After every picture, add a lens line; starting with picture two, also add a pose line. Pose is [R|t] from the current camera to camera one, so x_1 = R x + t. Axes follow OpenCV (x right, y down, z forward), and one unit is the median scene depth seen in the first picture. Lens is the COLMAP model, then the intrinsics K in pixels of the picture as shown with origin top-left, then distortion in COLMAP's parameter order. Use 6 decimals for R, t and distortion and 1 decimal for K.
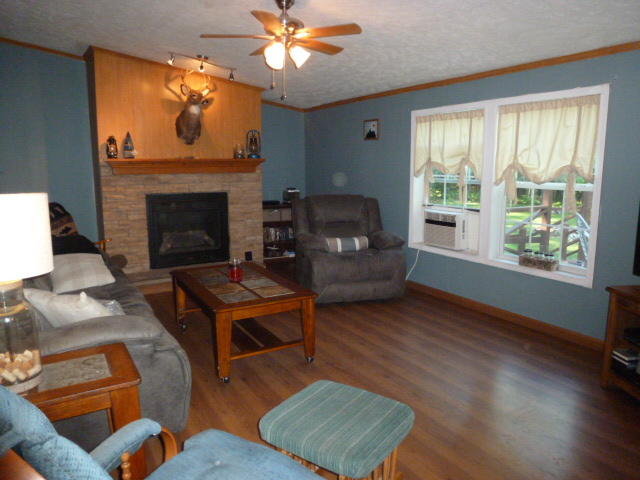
lens RADIAL K [[455.4, 0, 322.9], [0, 455.4, 241.2], [0, 0, 1]] dist [-0.066625, -0.000713]
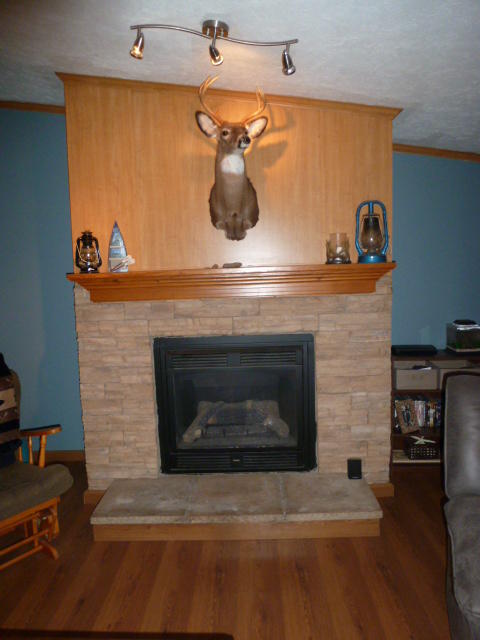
lens RADIAL K [[455.4, 0, 238.7], [0, 455.4, 325.6], [0, 0, 1]] dist [-0.066625, -0.000713]
pose [[0.838421, 0.031054, -0.544137, -0.014552], [-0.055999, 0.998000, -0.029329, -0.099219], [0.542138, 0.055061, 0.838484, 0.555907]]
